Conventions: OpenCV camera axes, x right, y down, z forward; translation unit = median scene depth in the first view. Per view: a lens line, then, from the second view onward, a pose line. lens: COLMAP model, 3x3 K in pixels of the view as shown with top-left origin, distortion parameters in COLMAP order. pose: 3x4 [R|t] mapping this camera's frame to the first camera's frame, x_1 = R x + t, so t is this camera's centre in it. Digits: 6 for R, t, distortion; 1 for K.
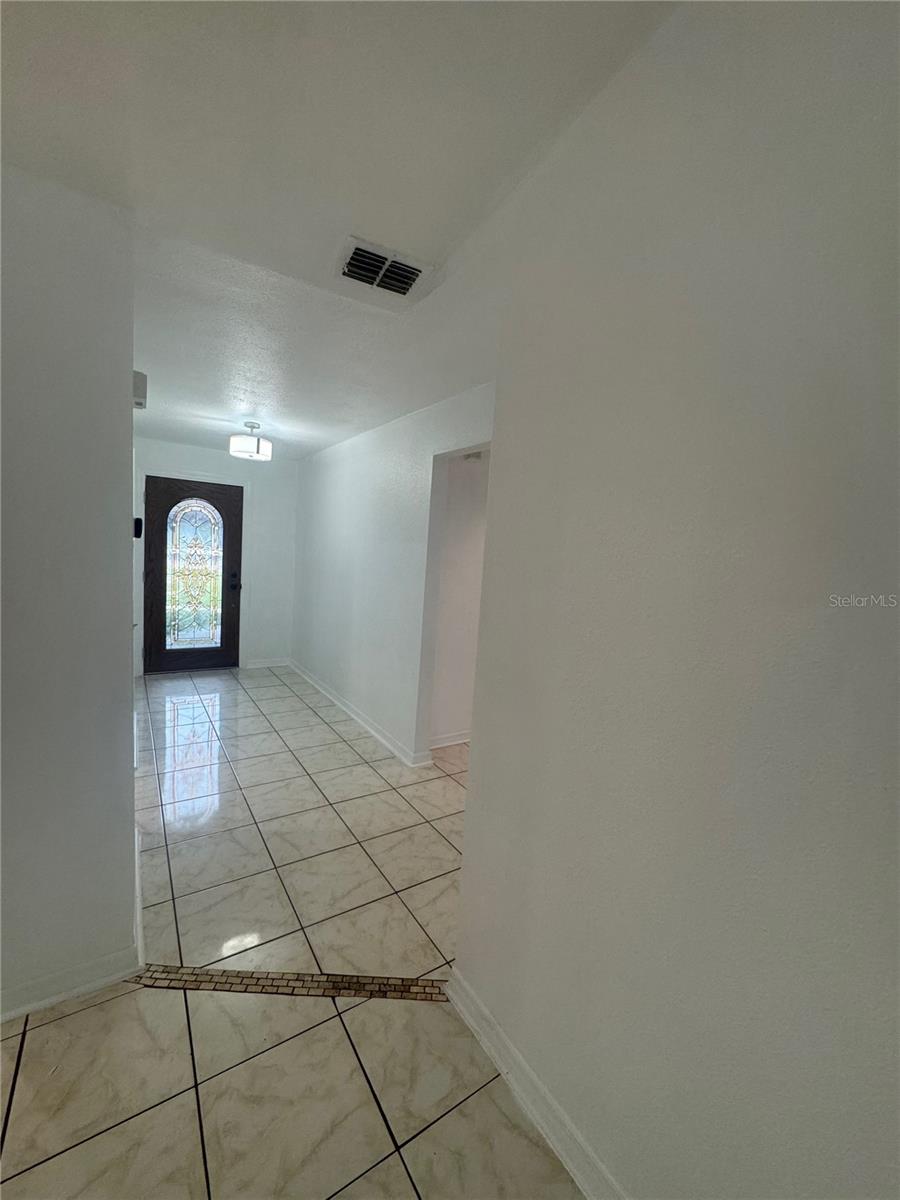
lens RADIAL K [[483.5, 0, 448.7], [0, 483.5, 594.9], [0, 0, 1]] dist [-0.001701, 0.000043]
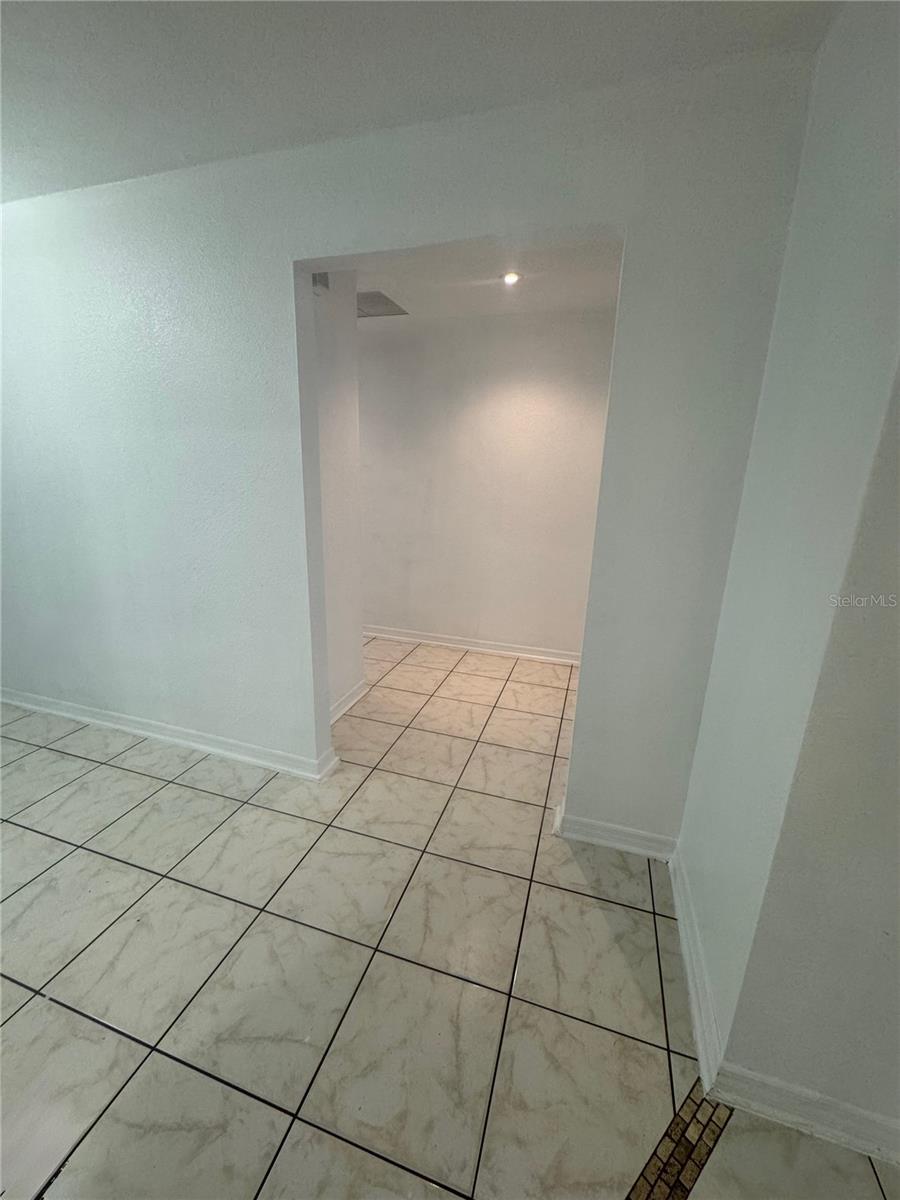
lens RADIAL K [[479.9, 0, 450.0], [0, 479.9, 600.0], [0, 0, 1]] dist [-0.001216, 0.000210]
pose [[0.777273, -0.204050, 0.595156, -0.292059], [0.077073, 0.969704, 0.231806, -0.027072], [-0.624425, -0.134306, 0.769451, 0.420443]]
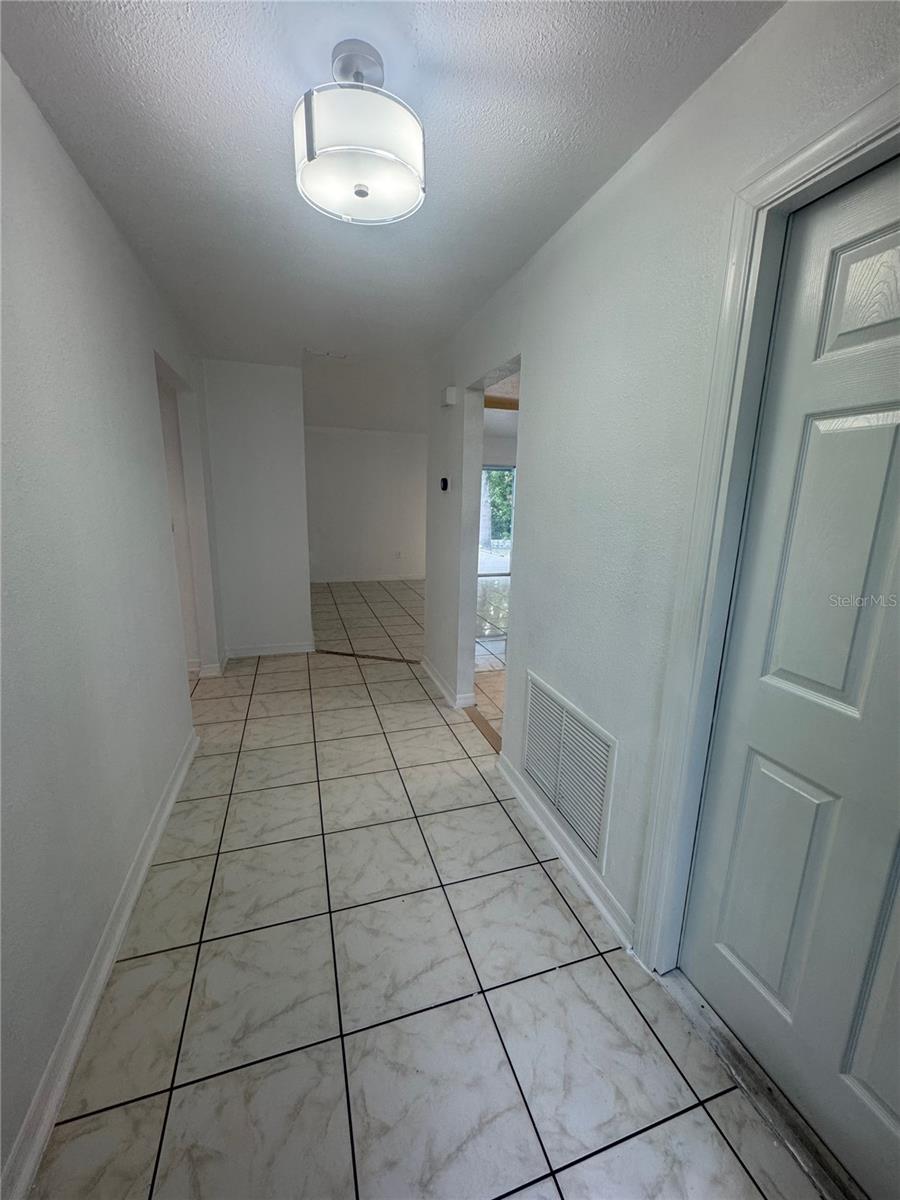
lens RADIAL K [[479.9, 0, 450.0], [0, 479.9, 600.0], [0, 0, 1]] dist [-0.001216, 0.000210]
pose [[-0.958391, -0.141741, 0.247783, -0.704562], [-0.058929, 0.947556, 0.314108, -0.175691], [-0.279310, 0.286437, -0.916482, 1.645969]]
